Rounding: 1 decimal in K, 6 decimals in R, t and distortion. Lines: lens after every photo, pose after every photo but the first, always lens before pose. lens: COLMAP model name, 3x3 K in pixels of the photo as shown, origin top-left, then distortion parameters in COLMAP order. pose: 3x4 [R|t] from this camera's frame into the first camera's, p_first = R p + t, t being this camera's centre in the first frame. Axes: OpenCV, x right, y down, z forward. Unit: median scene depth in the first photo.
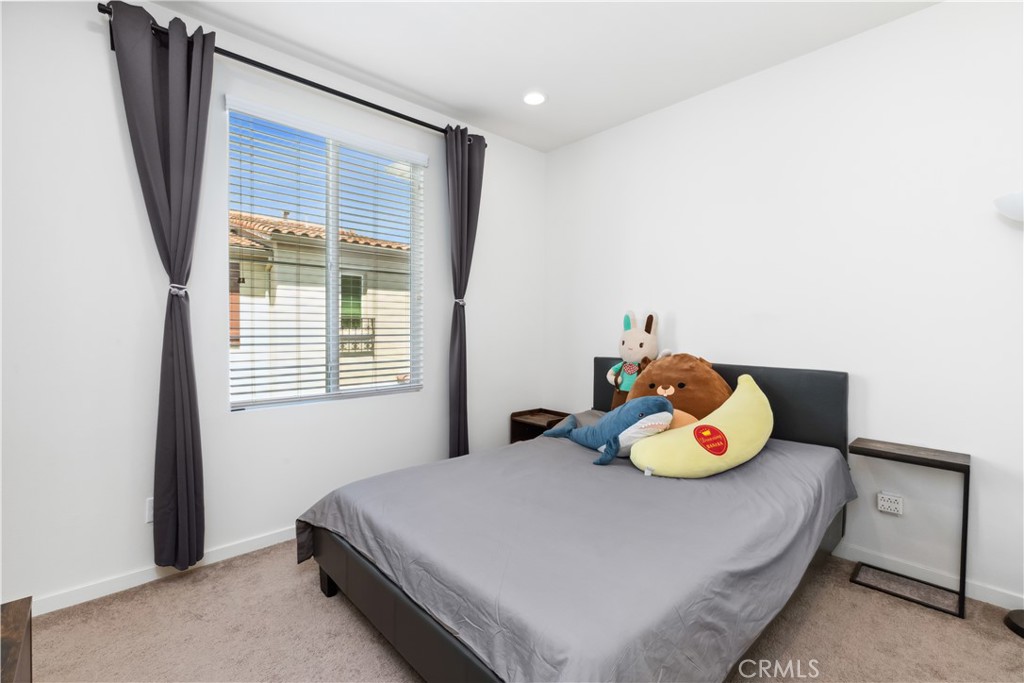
lens RADIAL K [[458.1, 0, 506.9], [0, 458.1, 328.3], [0, 0, 1]] dist [0.001153, 0.000220]
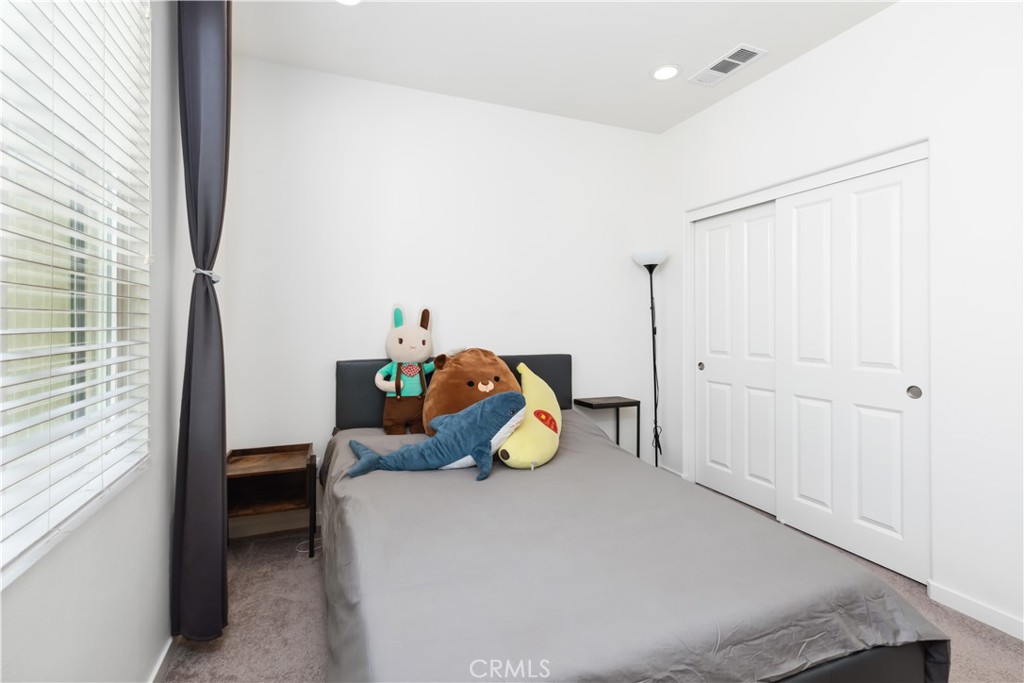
lens RADIAL K [[458.1, 0, 506.9], [0, 458.1, 328.3], [0, 0, 1]] dist [0.001153, 0.000220]
pose [[0.354272, -0.011816, 0.935068, -0.521183], [0.003276, 0.999930, 0.011394, -0.000724], [-0.935137, -0.000974, 0.354286, 0.559869]]
